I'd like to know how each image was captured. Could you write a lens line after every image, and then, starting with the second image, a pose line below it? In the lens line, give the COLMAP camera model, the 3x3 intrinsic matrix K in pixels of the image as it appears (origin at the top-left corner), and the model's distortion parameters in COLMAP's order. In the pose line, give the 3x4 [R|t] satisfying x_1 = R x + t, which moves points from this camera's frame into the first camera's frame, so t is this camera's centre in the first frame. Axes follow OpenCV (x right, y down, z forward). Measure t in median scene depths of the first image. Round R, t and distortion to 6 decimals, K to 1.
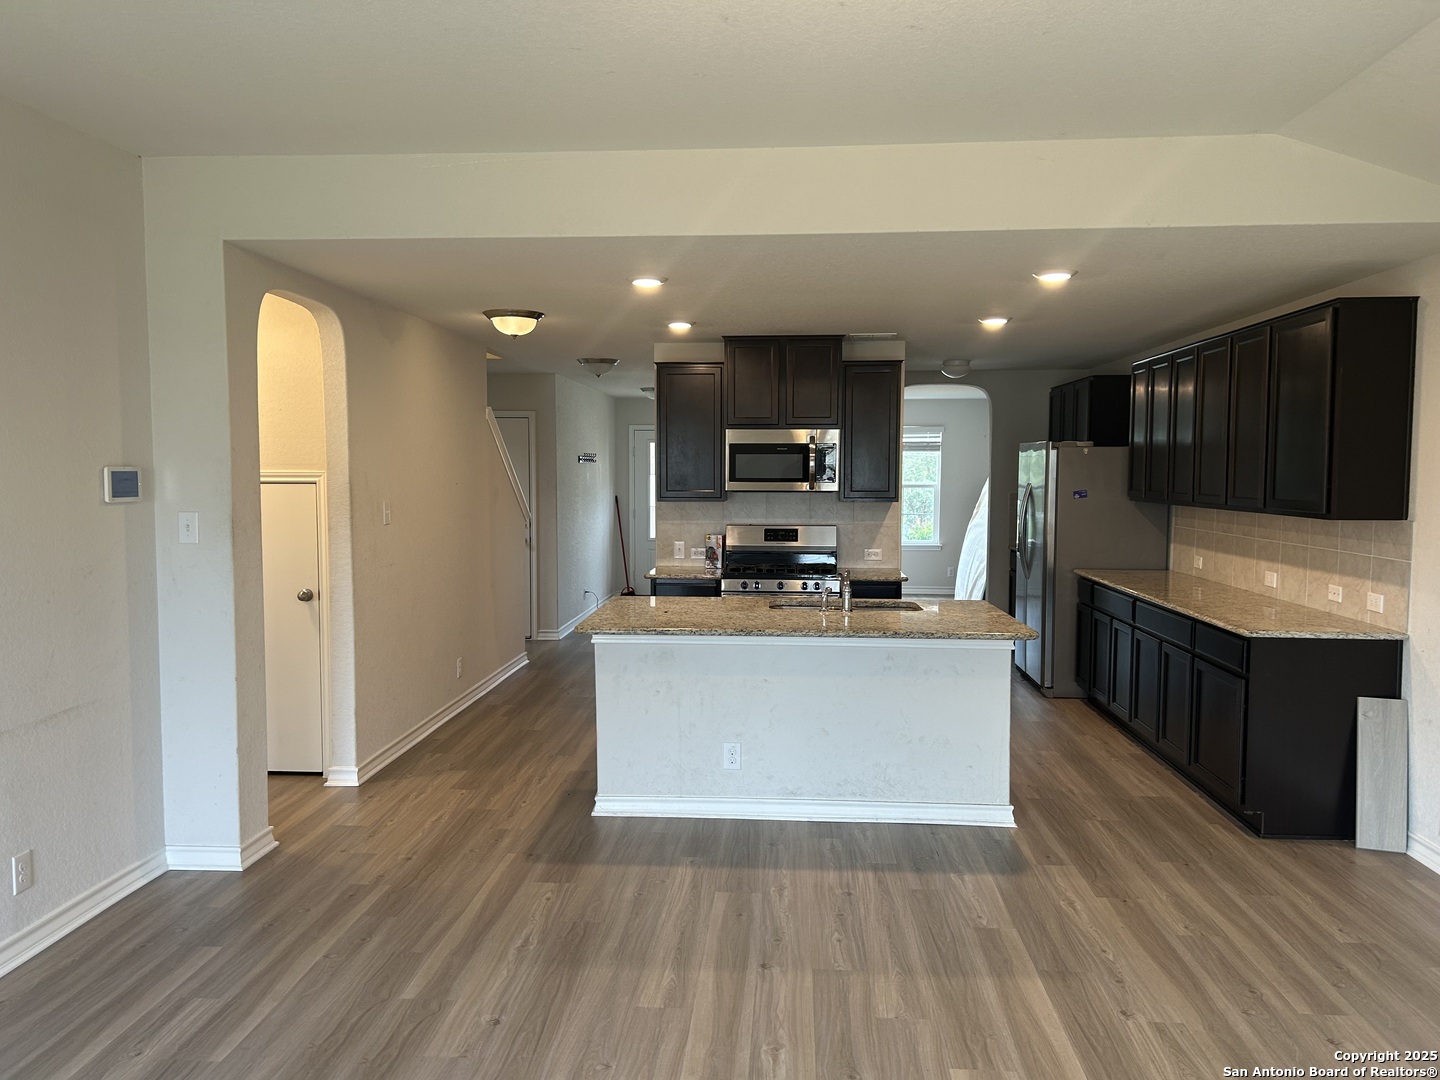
lens RADIAL K [[1083.9, 0, 711.6], [0, 1083.9, 536.6], [0, 0, 1]] dist [0.062494, -0.070922]
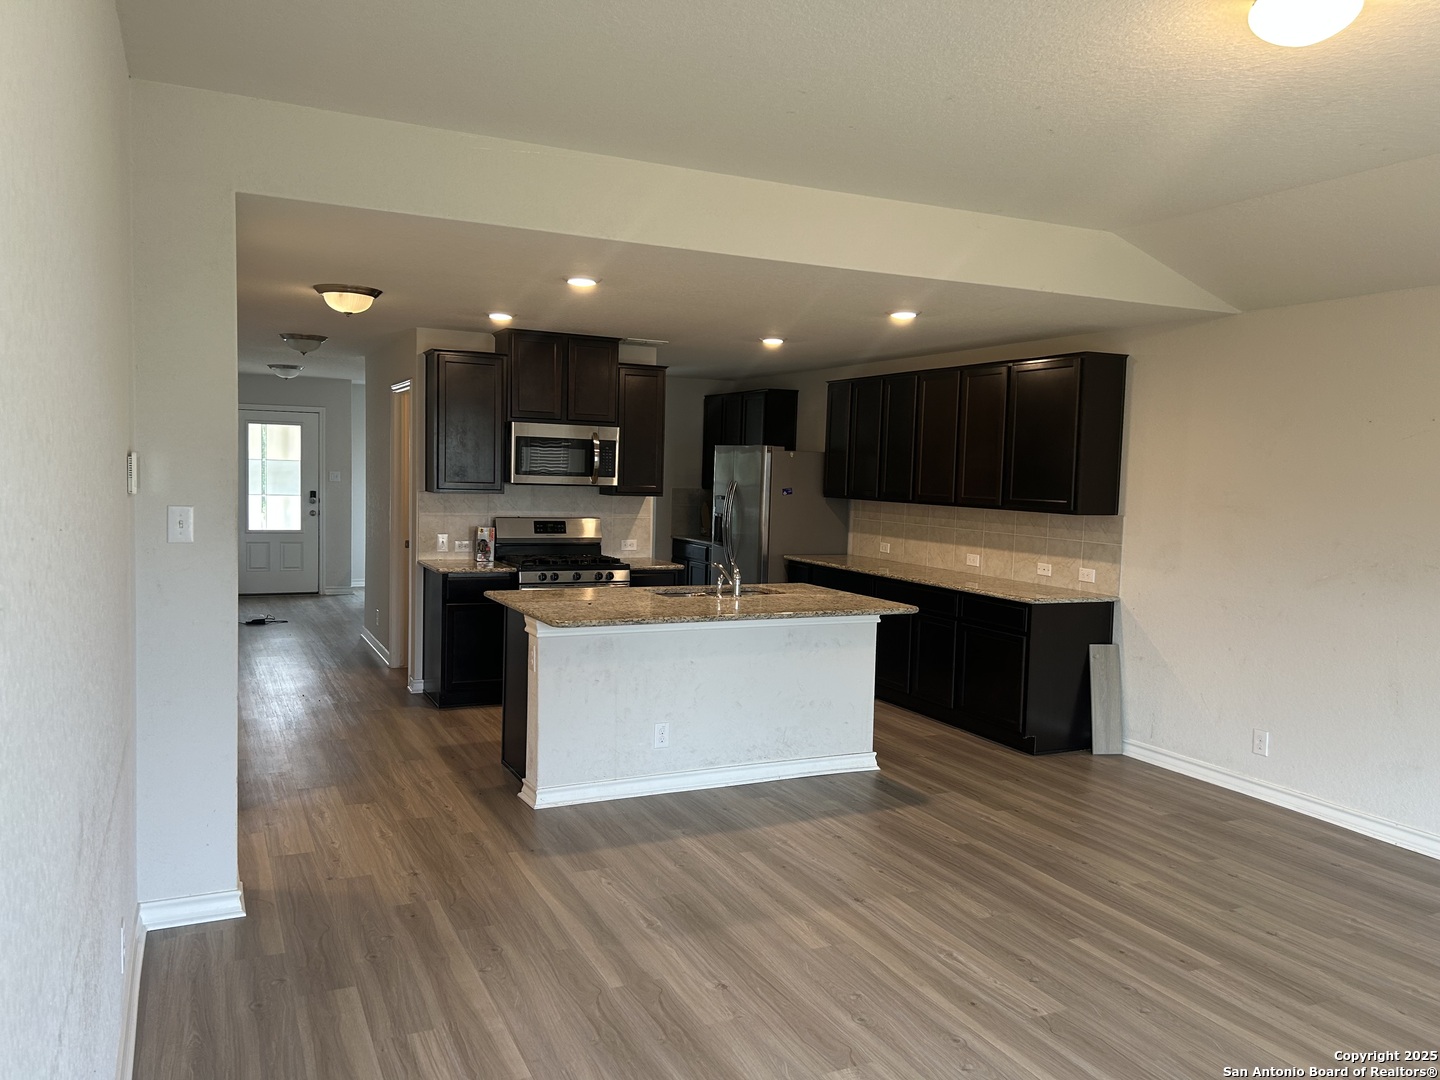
lens RADIAL K [[1083.9, 0, 707.2], [0, 1083.9, 533.7], [0, 0, 1]] dist [0.062494, -0.070922]
pose [[0.869004, -0.007930, 0.494742, -0.478813], [0.003983, 0.999951, 0.009031, -0.005840], [-0.494790, -0.005878, 0.868993, 0.052275]]
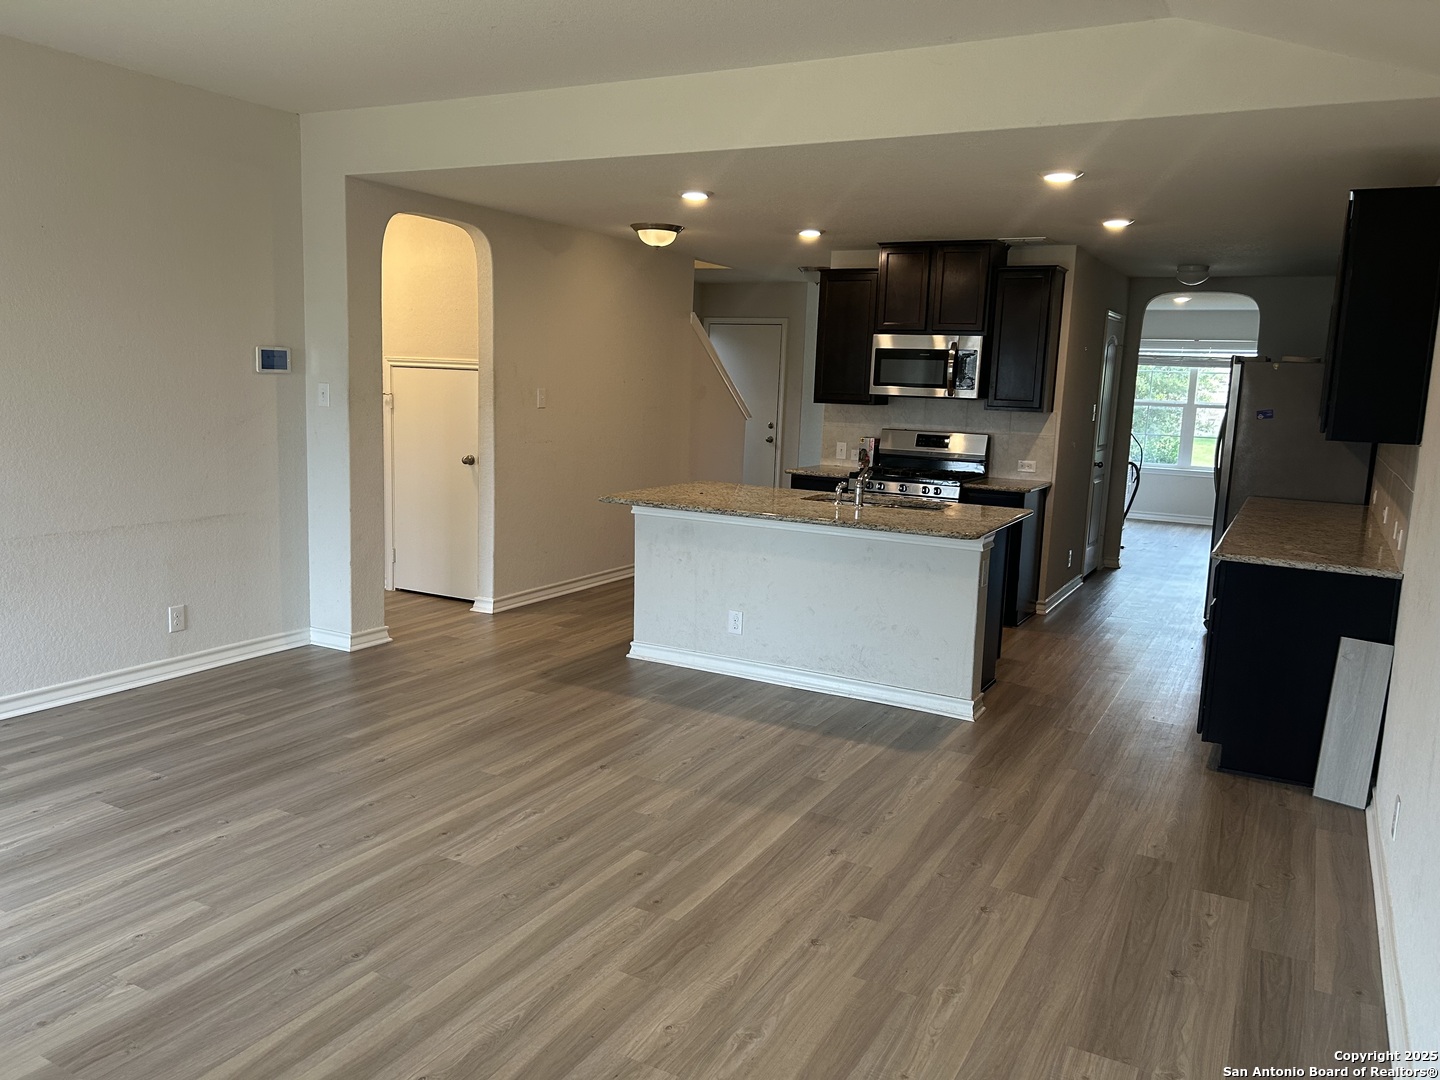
lens RADIAL K [[1083.9, 0, 721.1], [0, 1083.9, 535.9], [0, 0, 1]] dist [0.062494, -0.070922]
pose [[0.912319, 0.092388, -0.398922, 0.457568], [-0.061485, 0.994078, 0.089607, 0.012064], [0.404838, -0.057222, 0.912596, -0.034218]]
